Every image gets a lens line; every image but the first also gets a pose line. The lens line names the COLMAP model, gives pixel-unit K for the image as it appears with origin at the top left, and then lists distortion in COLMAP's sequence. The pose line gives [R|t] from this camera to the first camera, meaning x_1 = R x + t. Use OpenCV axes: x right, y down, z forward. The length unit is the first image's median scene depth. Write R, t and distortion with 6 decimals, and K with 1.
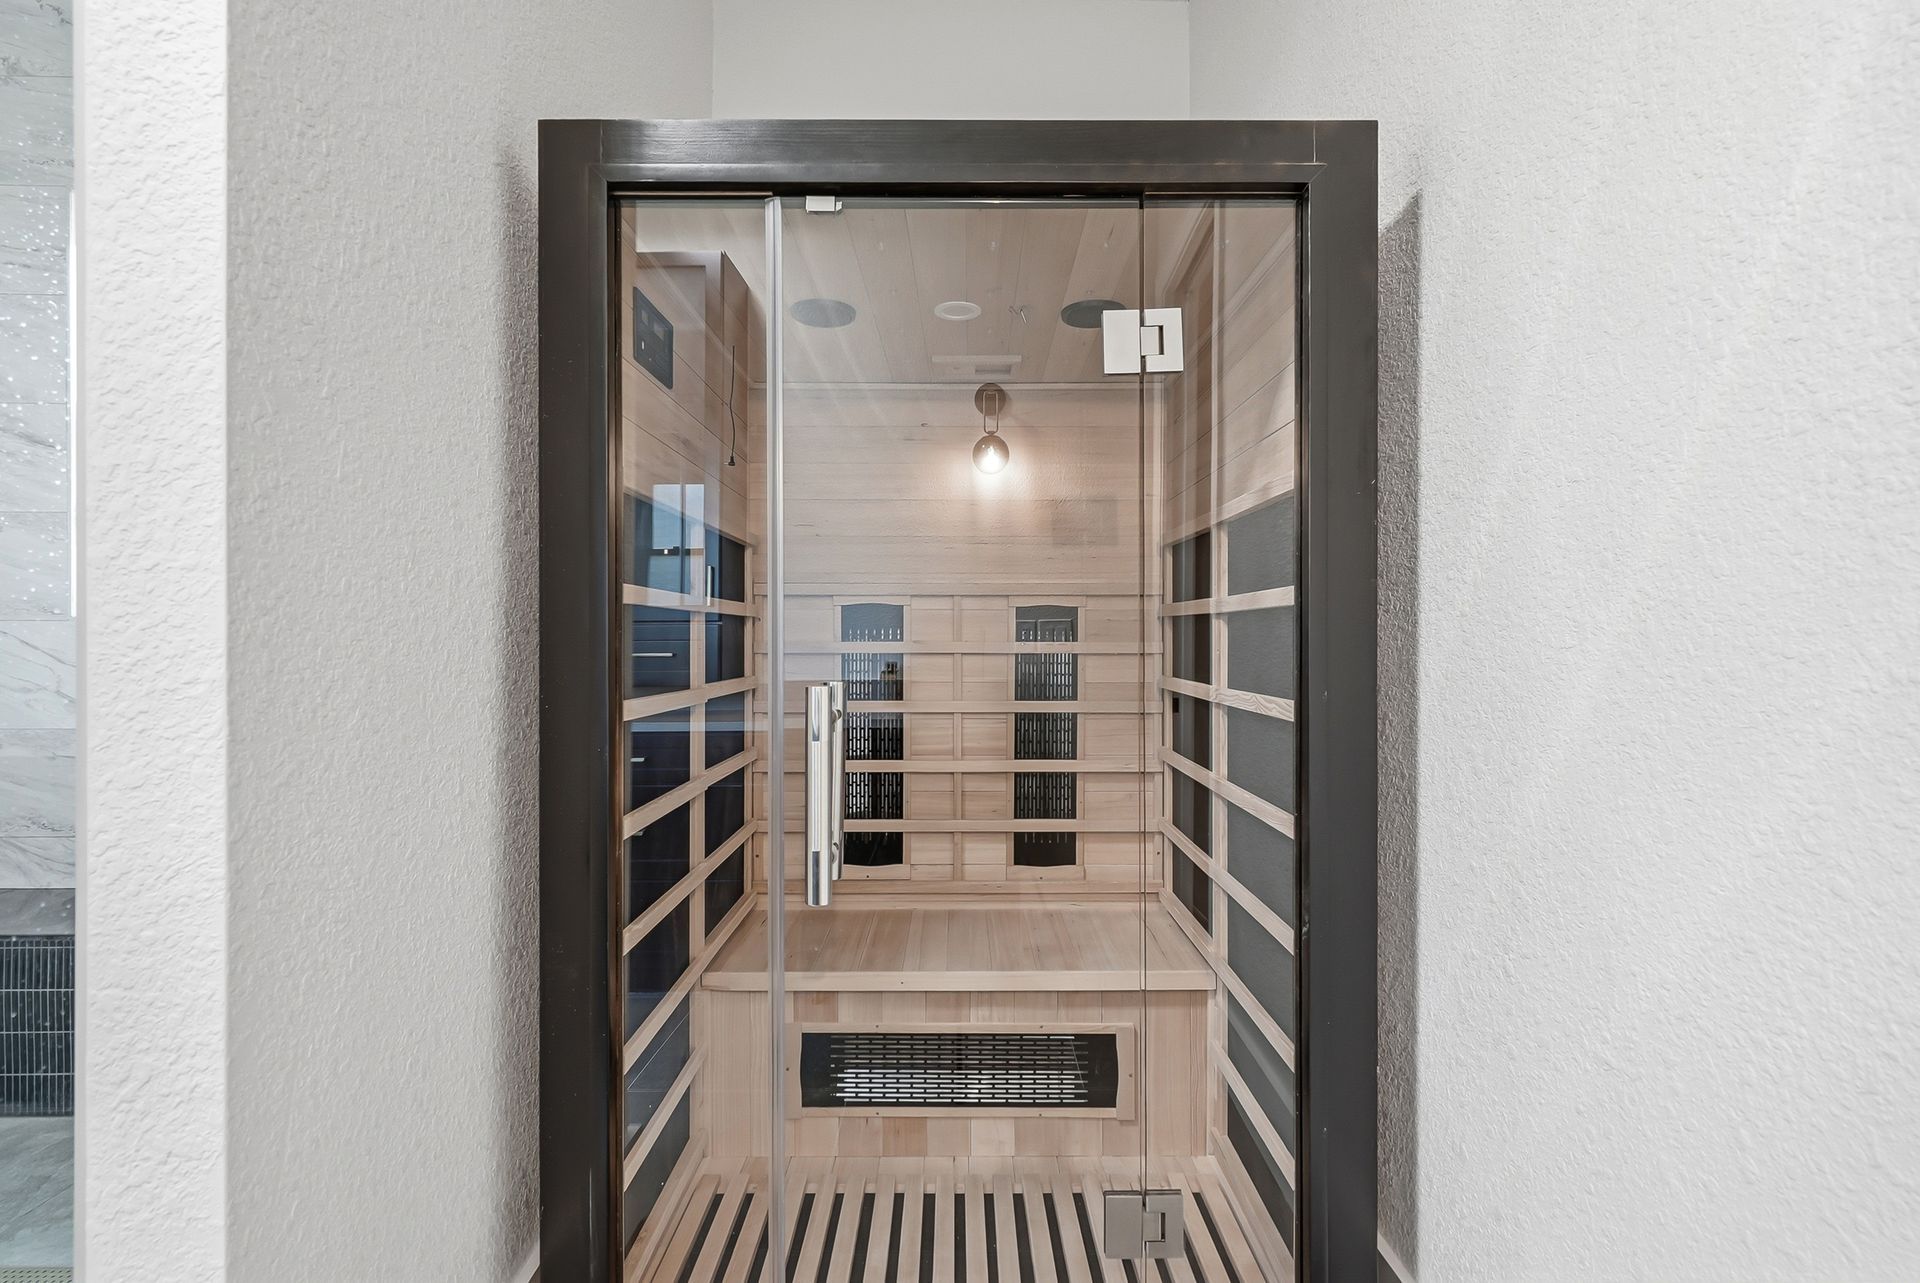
lens RADIAL K [[880.0, 0, 960.4], [0, 880.0, 642.4], [0, 0, 1]] dist [0.000819, 0.000100]
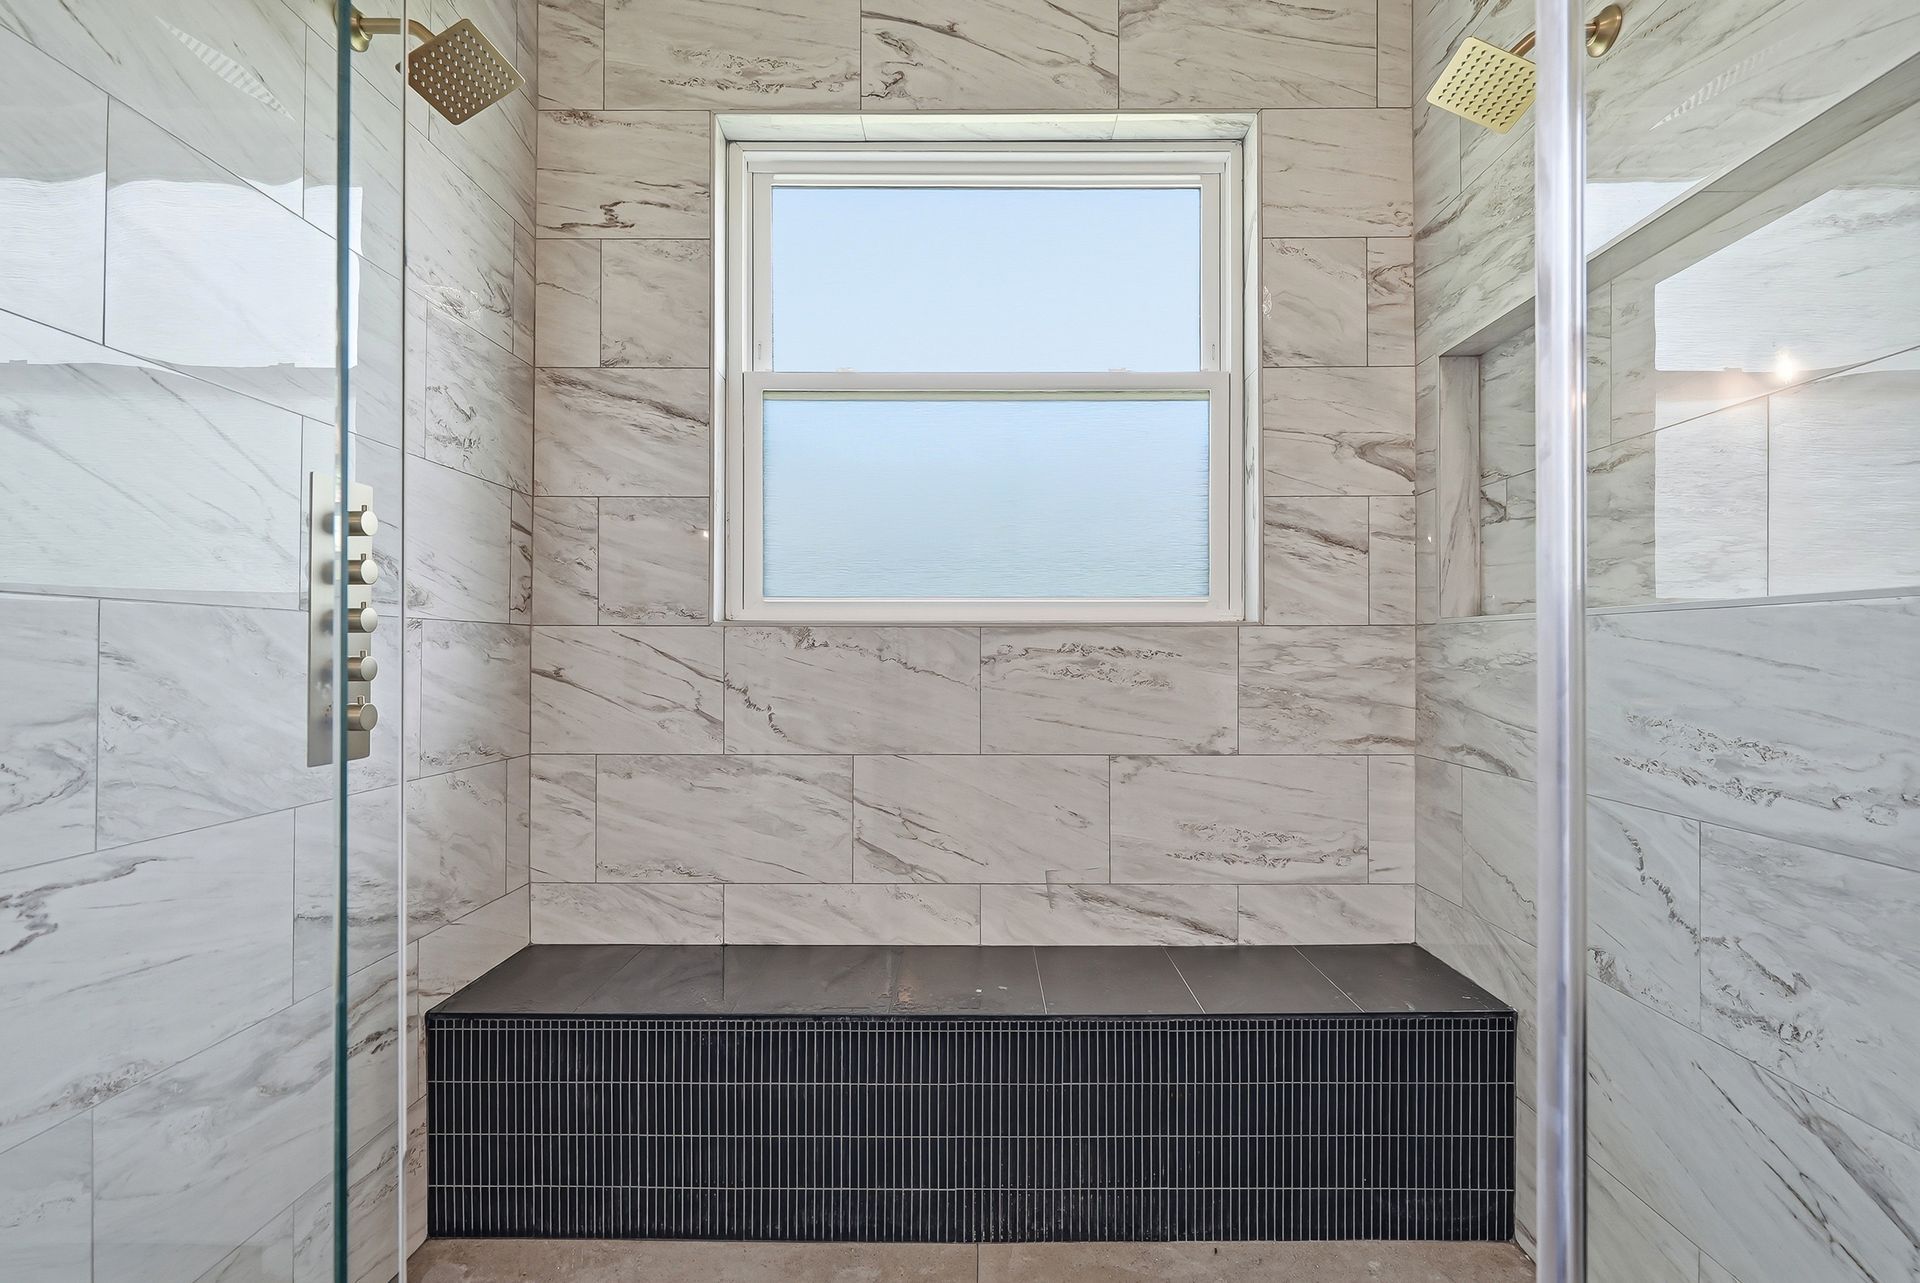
lens RADIAL K [[880.0, 0, 961.9], [0, 880.0, 642.2], [0, 0, 1]] dist [0.000819, 0.000100]
pose [[0.999871, 0.000669, -0.016025, -0.760334], [-0.000802, 0.999965, -0.008307, -0.002102], [0.016019, 0.008319, 0.999837, 0.165417]]
